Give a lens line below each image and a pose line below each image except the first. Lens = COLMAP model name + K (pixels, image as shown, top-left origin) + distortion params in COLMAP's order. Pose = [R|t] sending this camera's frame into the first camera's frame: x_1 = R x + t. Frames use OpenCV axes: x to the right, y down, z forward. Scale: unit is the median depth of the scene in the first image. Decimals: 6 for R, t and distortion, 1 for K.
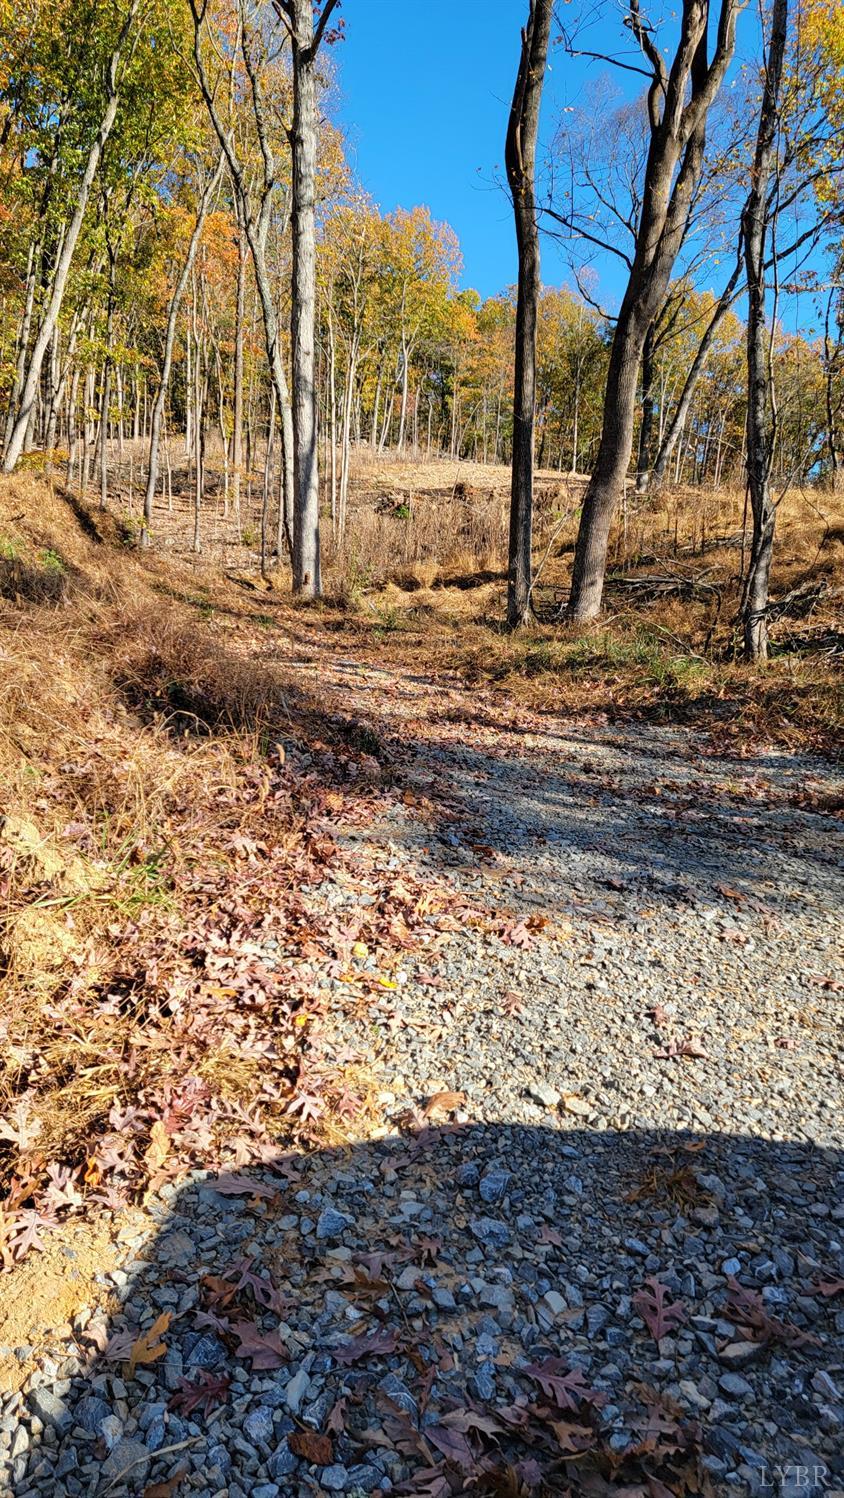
lens RADIAL K [[1010.6, 0, 422.0], [0, 1010.6, 749.0], [0, 0, 1]] dist [0.004702, -0.004818]
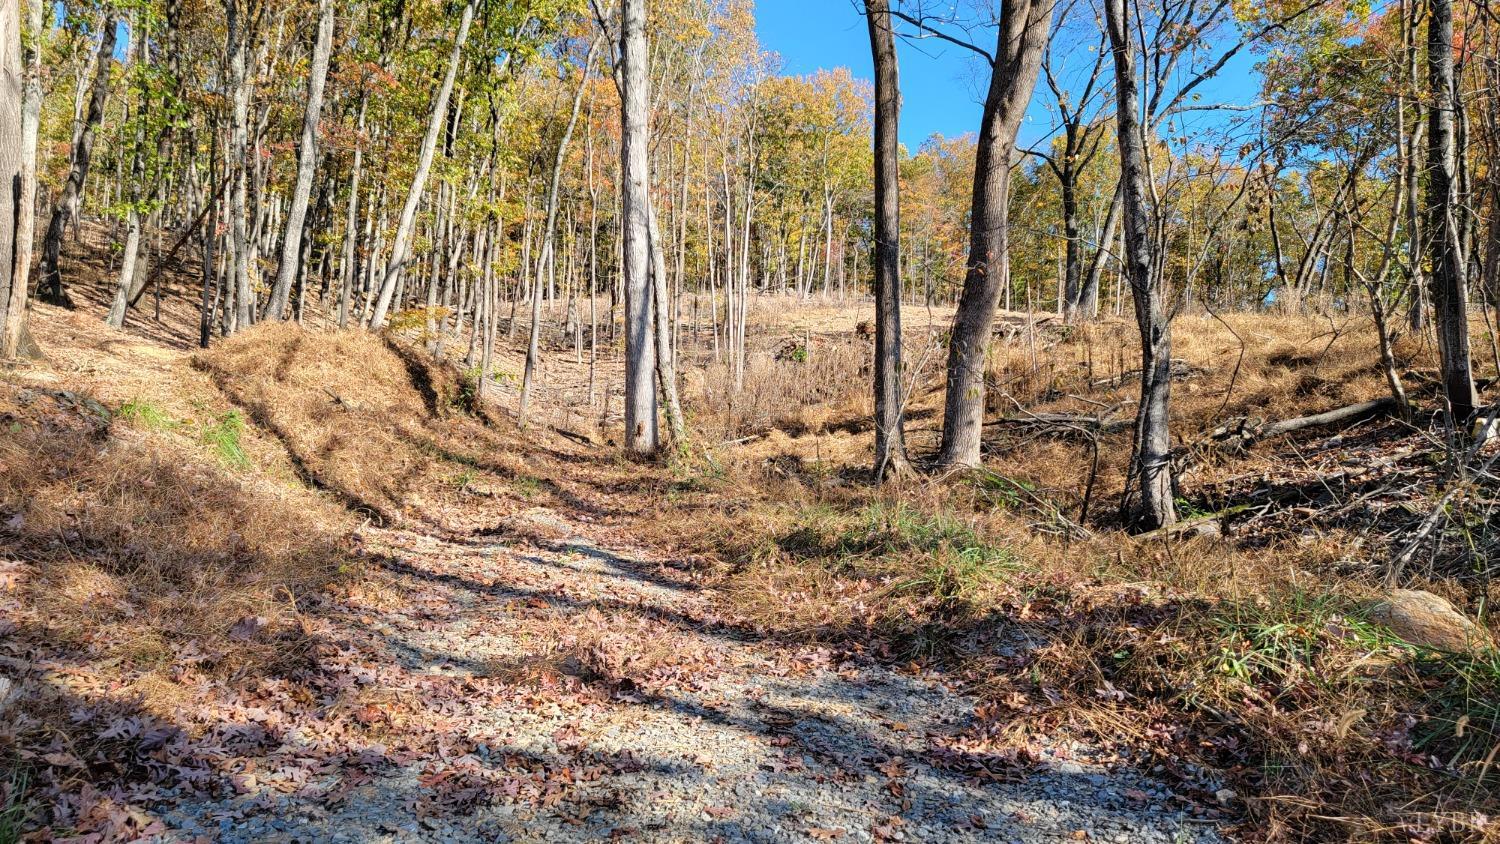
lens RADIAL K [[1012.0, 0, 743.4], [0, 1012.0, 430.0], [0, 0, 1]] dist [0.004702, -0.004818]
pose [[0.991775, -0.027818, -0.124933, 0.094595], [0.007430, 0.986962, -0.160780, -0.029751], [0.127777, 0.158529, 0.979051, 0.173913]]
